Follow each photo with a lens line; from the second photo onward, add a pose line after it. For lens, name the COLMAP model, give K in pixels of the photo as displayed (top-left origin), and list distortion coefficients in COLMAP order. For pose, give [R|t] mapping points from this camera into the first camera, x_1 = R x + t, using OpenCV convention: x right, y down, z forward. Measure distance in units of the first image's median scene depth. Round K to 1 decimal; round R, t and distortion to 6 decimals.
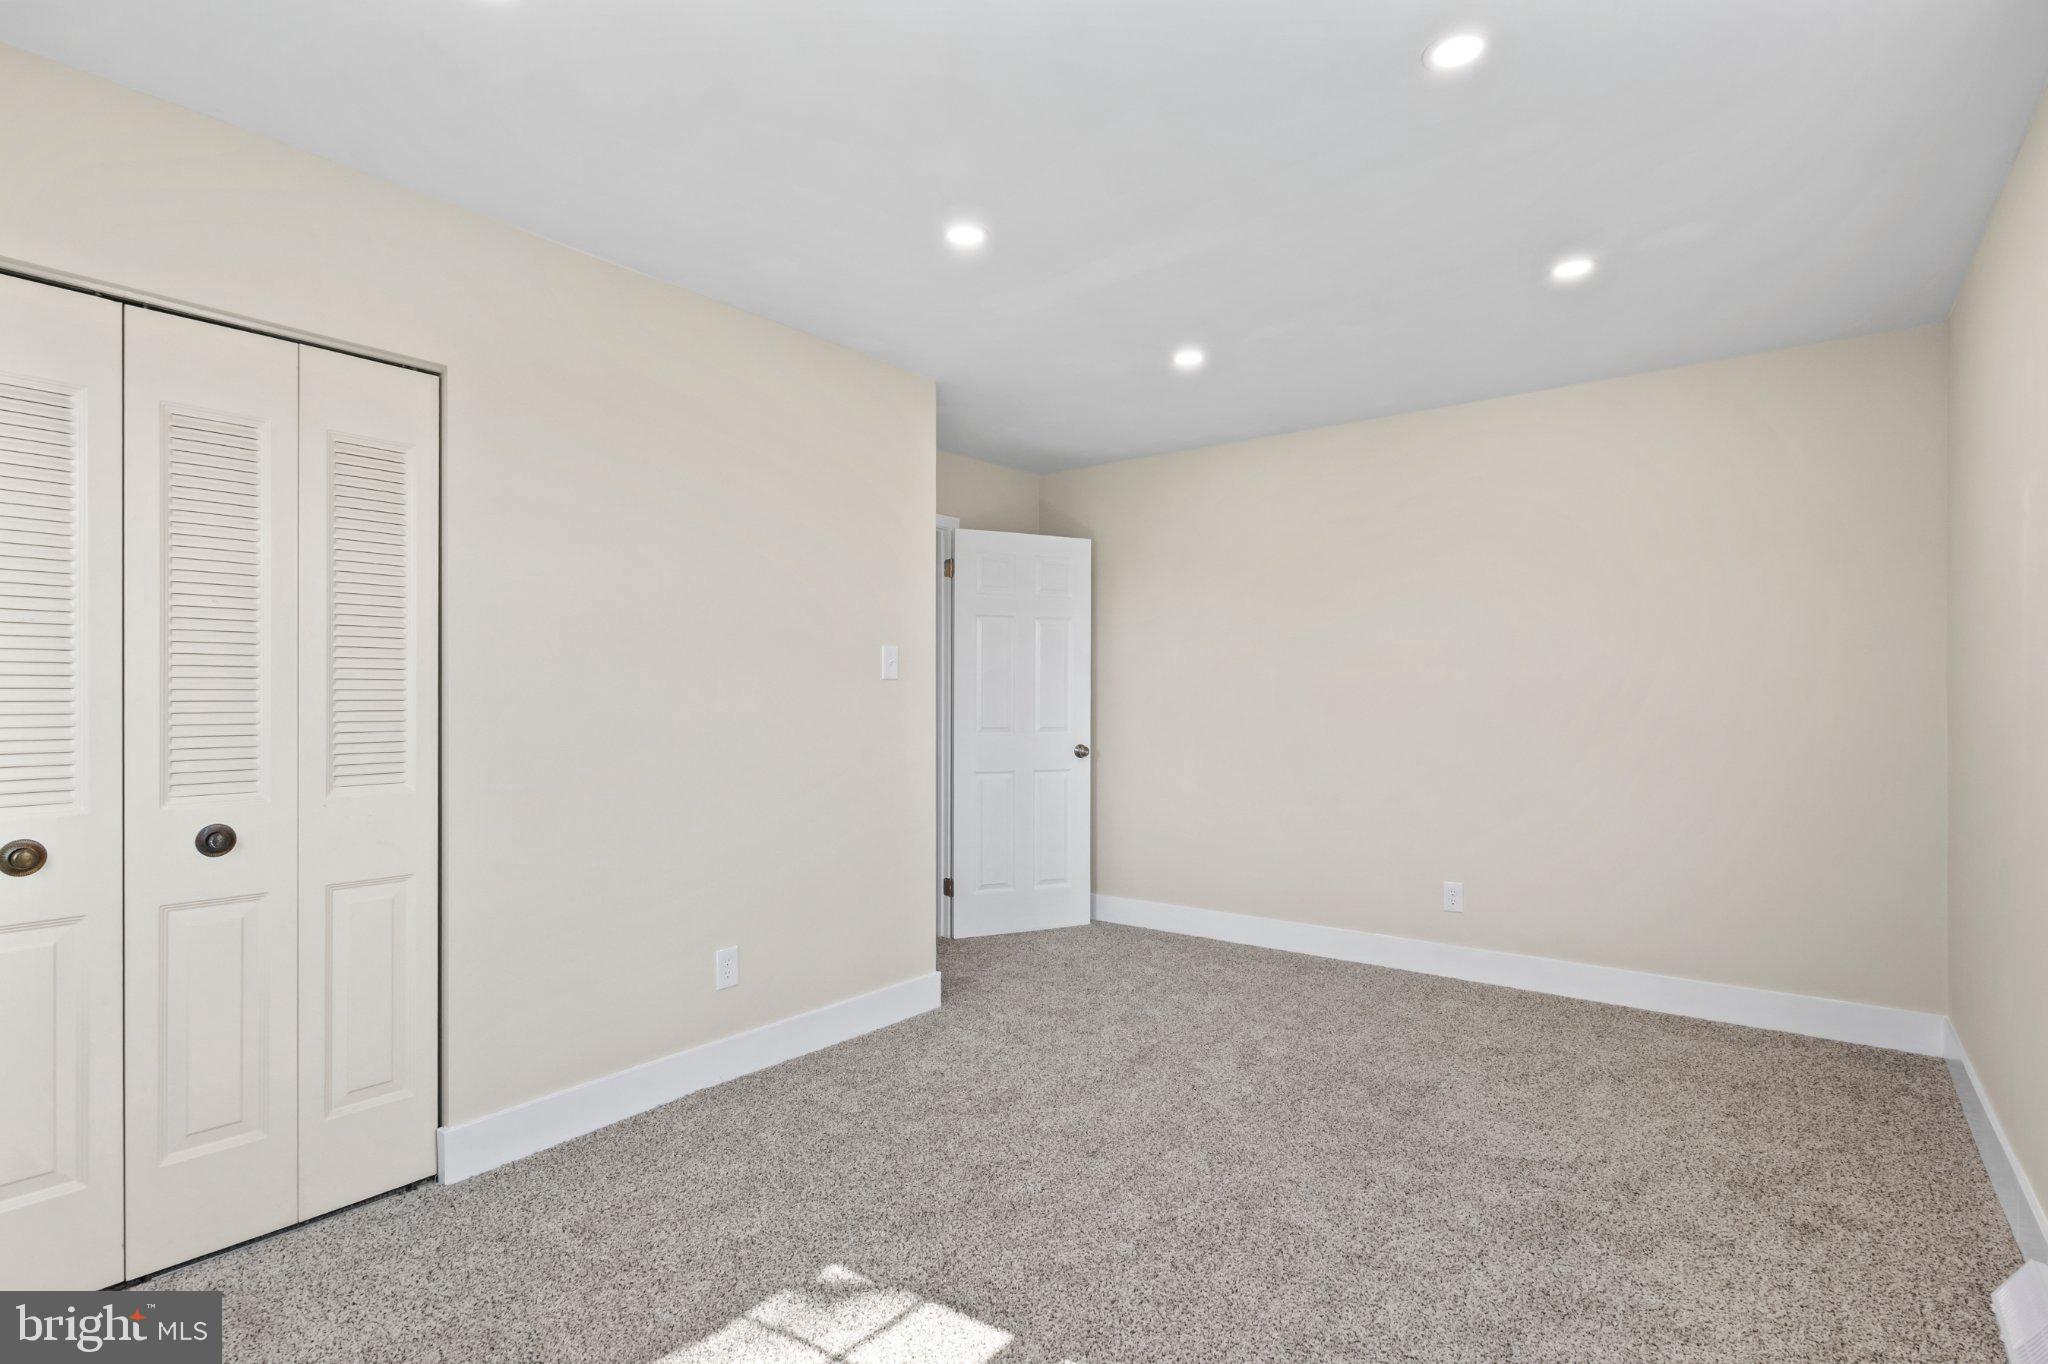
lens RADIAL K [[1009.0, 0, 1031.3], [0, 1009.0, 698.3], [0, 0, 1]] dist [0.000382, 0.000151]
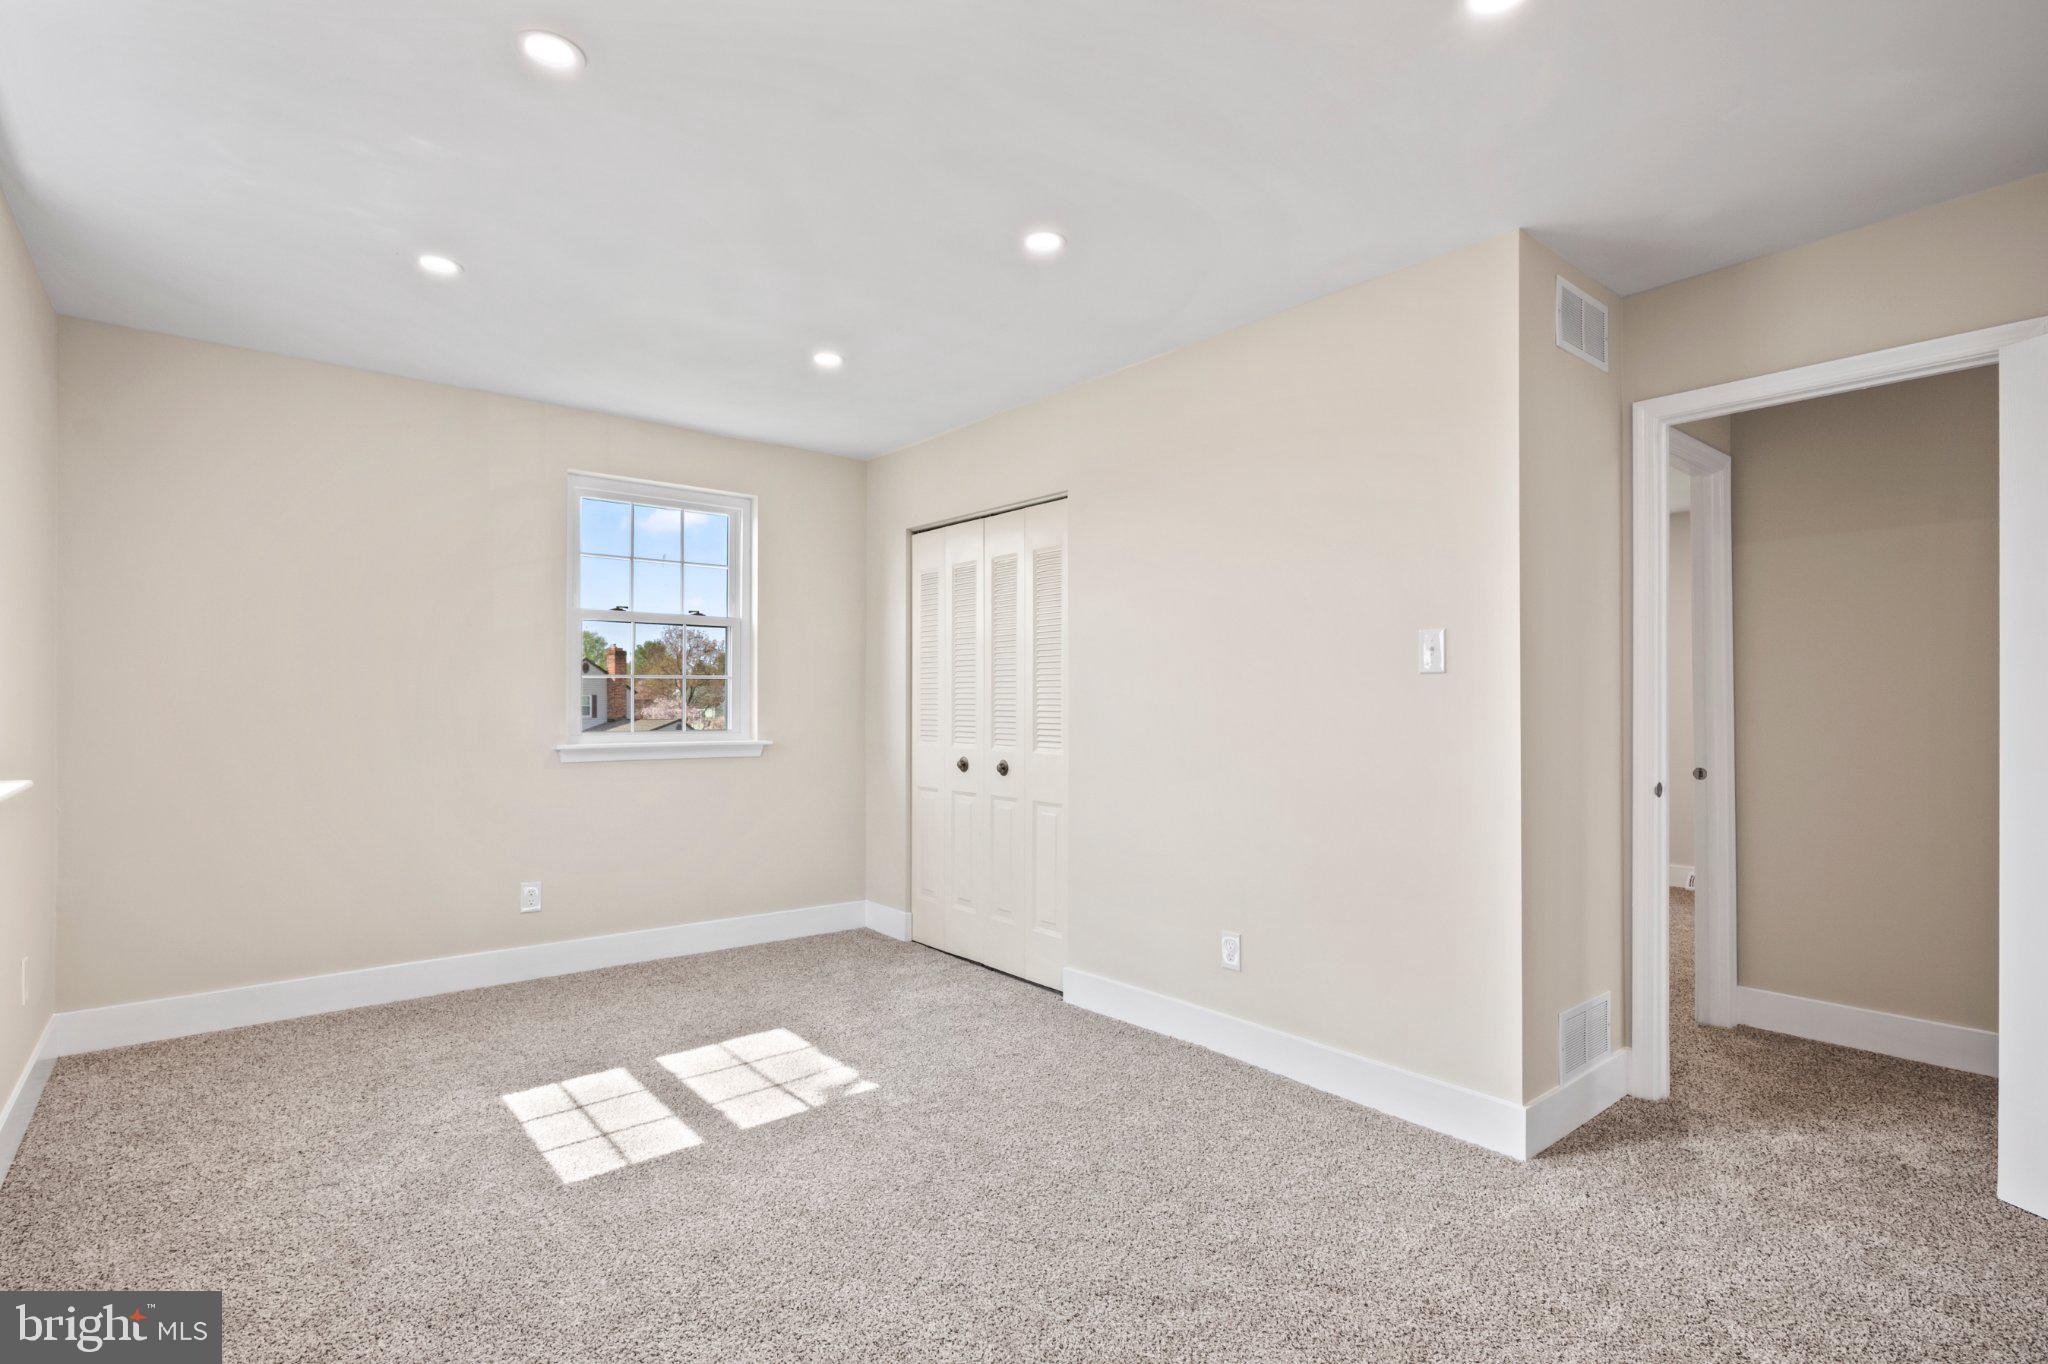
lens RADIAL K [[1009.0, 0, 1031.3], [0, 1009.0, 698.3], [0, 0, 1]] dist [0.000382, 0.000151]
pose [[-0.235774, -0.000908, -0.971808, 1.056644], [0.001192, 0.999999, -0.001224, 0.003288], [0.971807, -0.001447, -0.235772, 1.417383]]
